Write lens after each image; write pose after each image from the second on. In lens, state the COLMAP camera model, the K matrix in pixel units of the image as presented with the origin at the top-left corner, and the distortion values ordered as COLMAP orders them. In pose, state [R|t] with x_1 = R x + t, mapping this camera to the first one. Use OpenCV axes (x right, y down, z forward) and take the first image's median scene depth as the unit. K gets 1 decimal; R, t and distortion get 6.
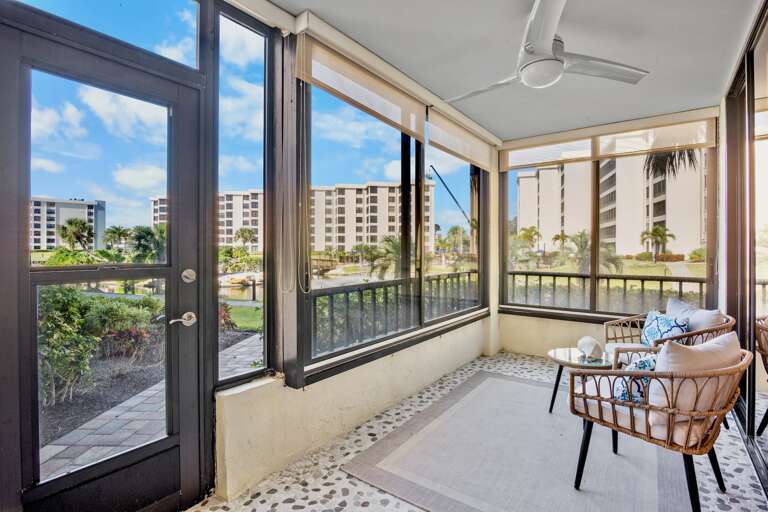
lens RADIAL K [[364.7, 0, 384.0], [0, 364.7, 256.0], [0, 0, 1]] dist [0.001851, 0.000205]
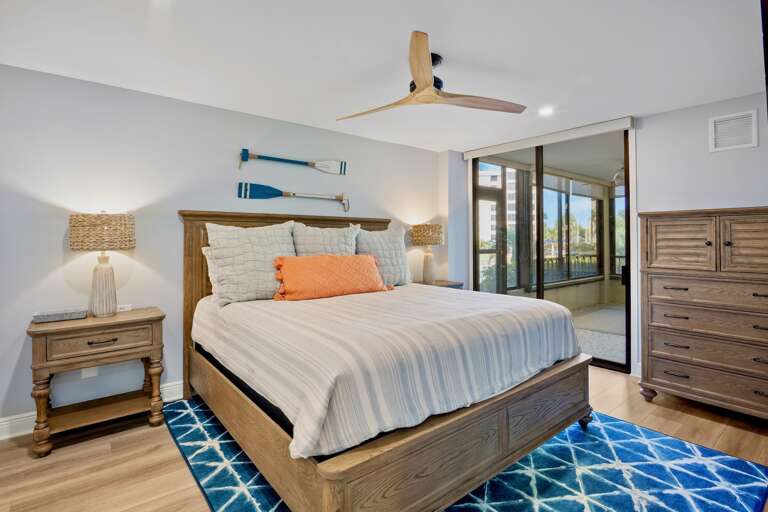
lens RADIAL K [[384.9, 0, 382.0], [0, 384.9, 236.9], [0, 0, 1]] dist [-0.002102, -0.000470]
pose [[0.971278, 0.004535, -0.237905, -0.307880], [-0.008974, 0.999805, -0.017580, -0.006262], [0.237779, 0.019211, 0.971129, -1.049137]]
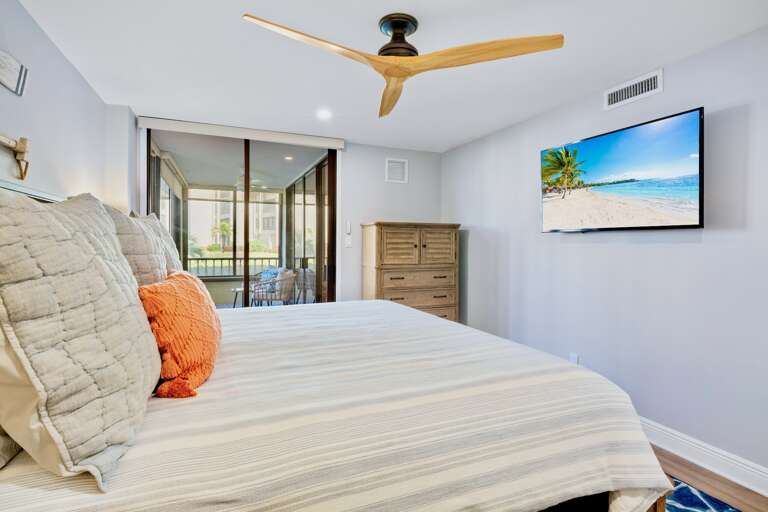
lens RADIAL K [[382.5, 0, 379.1], [0, 382.5, 253.8], [0, 0, 1]] dist [-0.000183, -0.000221]
pose [[0.499166, -0.020684, 0.866260, -0.794599], [0.005285, 0.999769, 0.020826, -0.012366], [-0.866491, -0.005817, 0.499160, -0.693915]]
